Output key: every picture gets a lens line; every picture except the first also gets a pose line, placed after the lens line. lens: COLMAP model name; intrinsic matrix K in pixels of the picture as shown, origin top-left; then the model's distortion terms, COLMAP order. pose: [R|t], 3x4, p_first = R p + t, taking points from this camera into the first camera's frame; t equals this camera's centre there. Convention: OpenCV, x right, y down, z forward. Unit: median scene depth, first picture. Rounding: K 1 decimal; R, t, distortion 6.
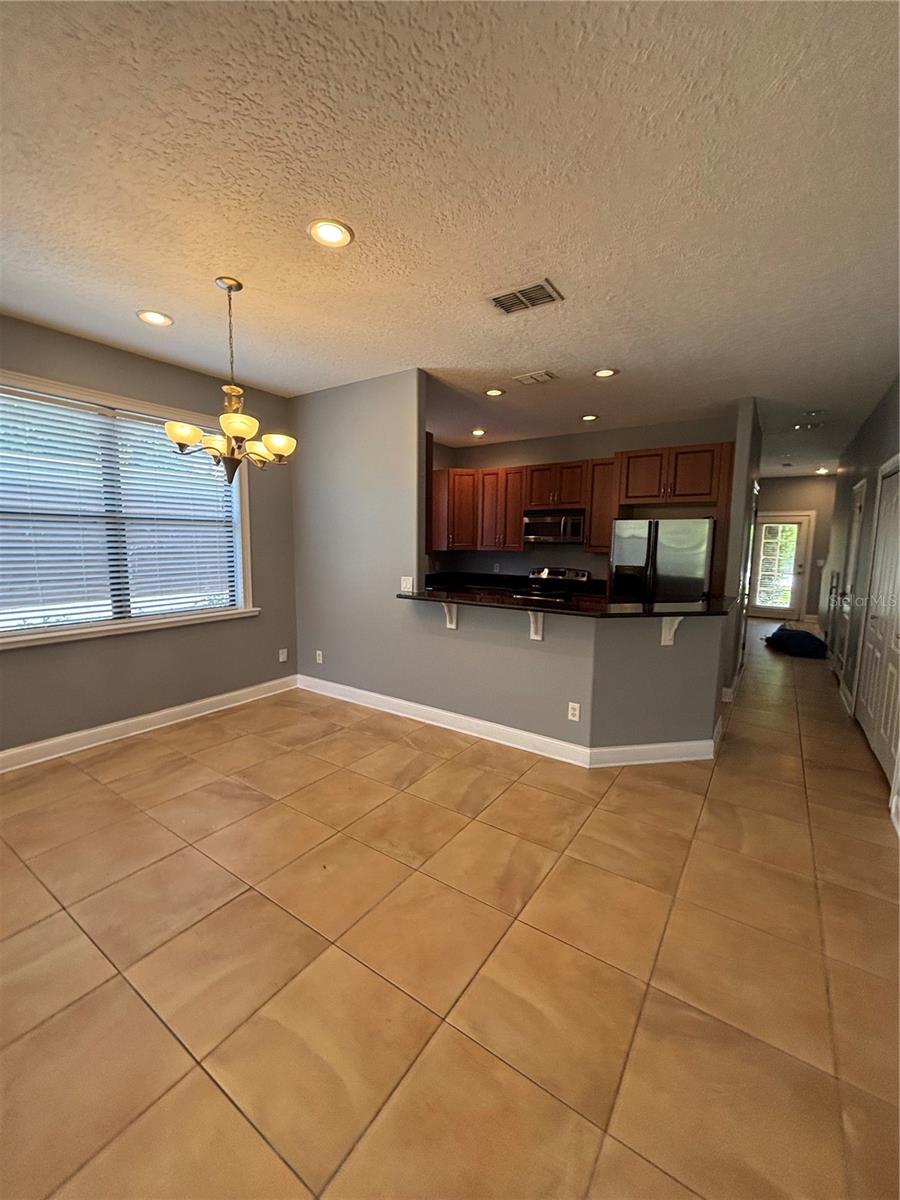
lens RADIAL K [[484.2, 0, 446.4], [0, 484.2, 605.5], [0, 0, 1]] dist [-0.000042, -0.000096]
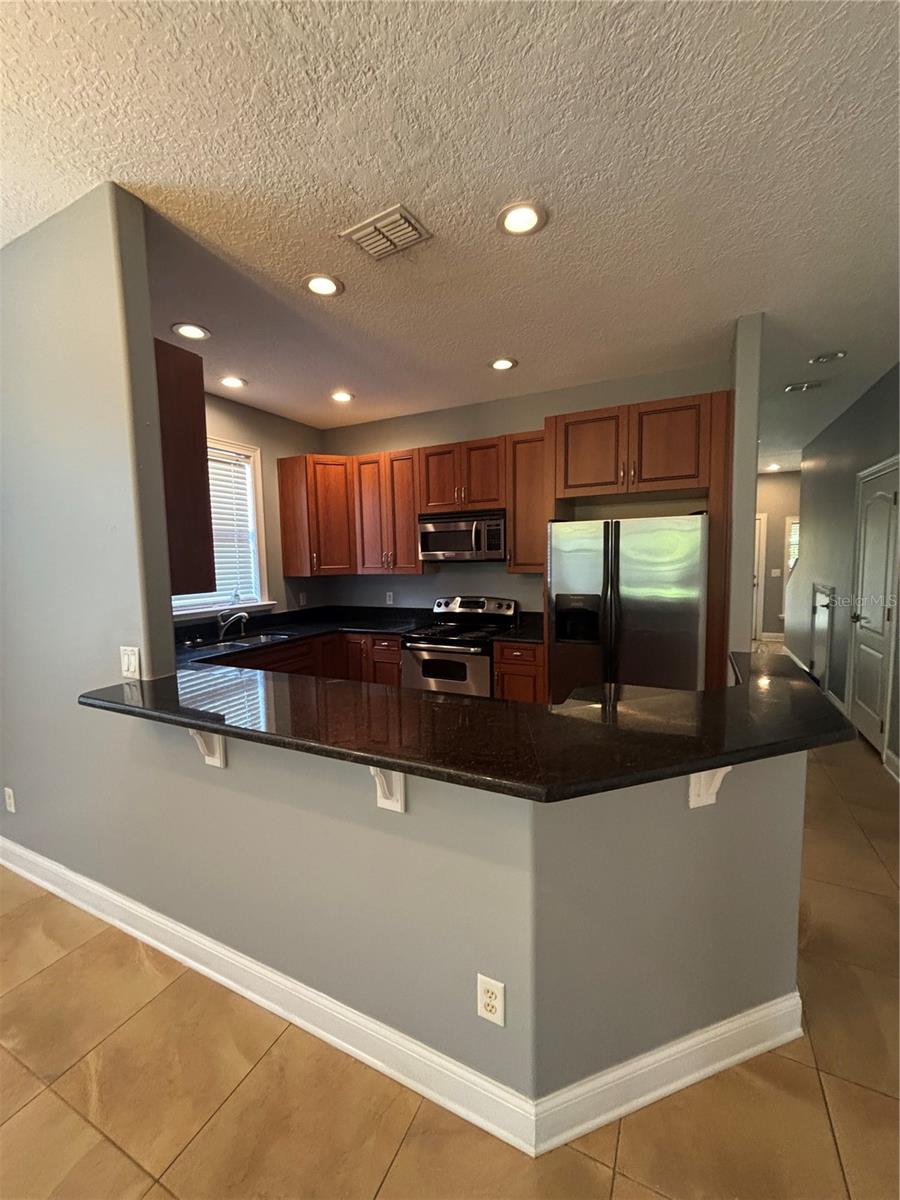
lens RADIAL K [[484.2, 0, 449.5], [0, 484.2, 601.5], [0, 0, 1]] dist [-0.000042, -0.000096]
pose [[0.989508, -0.042865, 0.137974, 0.110617], [0.048634, 0.998066, -0.038717, -0.049008], [-0.136048, 0.045021, 0.989679, 0.350803]]
